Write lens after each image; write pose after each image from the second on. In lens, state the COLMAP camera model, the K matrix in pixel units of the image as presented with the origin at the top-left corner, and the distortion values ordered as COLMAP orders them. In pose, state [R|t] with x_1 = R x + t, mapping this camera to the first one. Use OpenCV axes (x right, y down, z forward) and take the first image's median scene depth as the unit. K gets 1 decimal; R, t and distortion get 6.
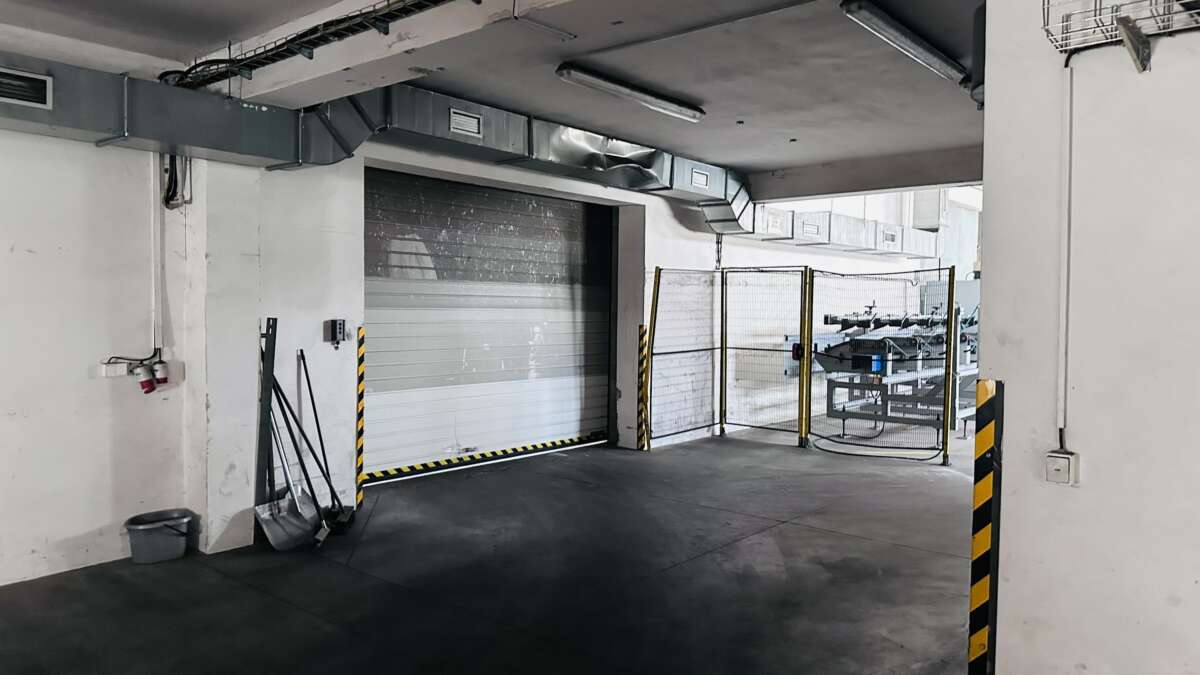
lens RADIAL K [[824.4, 0, 600.0], [0, 824.4, 337.5], [0, 0, 1]] dist [0.062310, -0.001690]
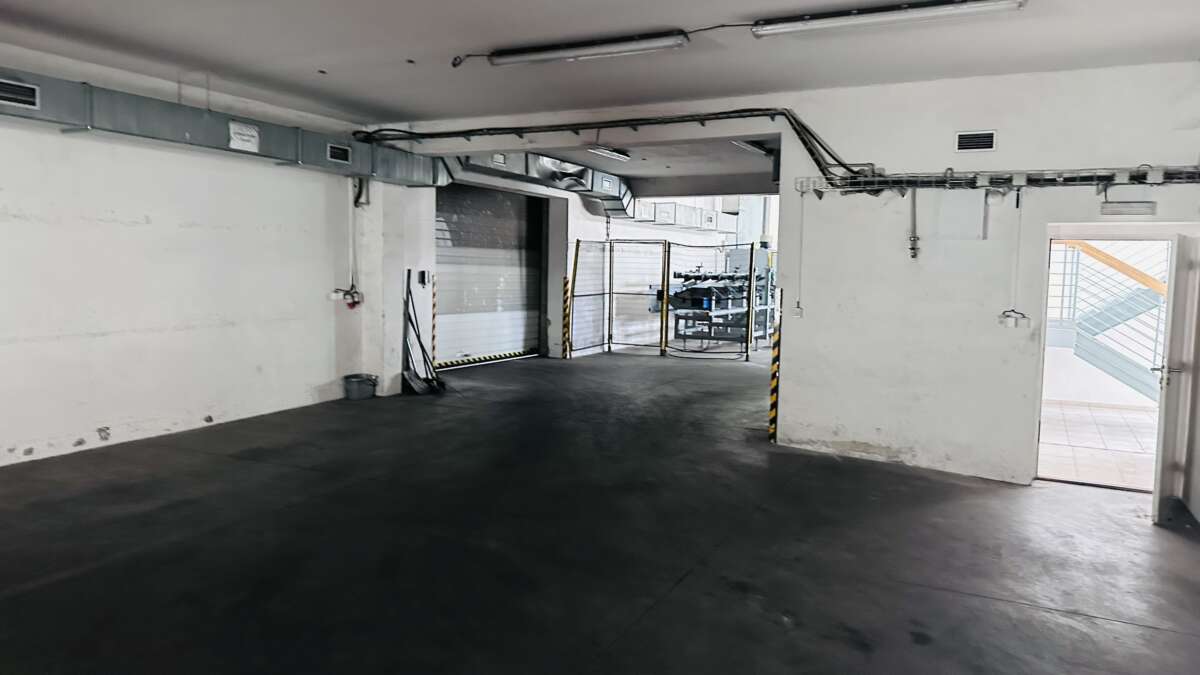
lens RADIAL K [[824.4, 0, 600.0], [0, 824.4, 337.5], [0, 0, 1]] dist [0.062310, -0.001690]
pose [[0.971560, -0.011272, 0.236524, -0.250350], [-0.000129, 0.998841, 0.048133, 0.023202], [-0.236792, -0.046795, 0.970433, -0.508067]]
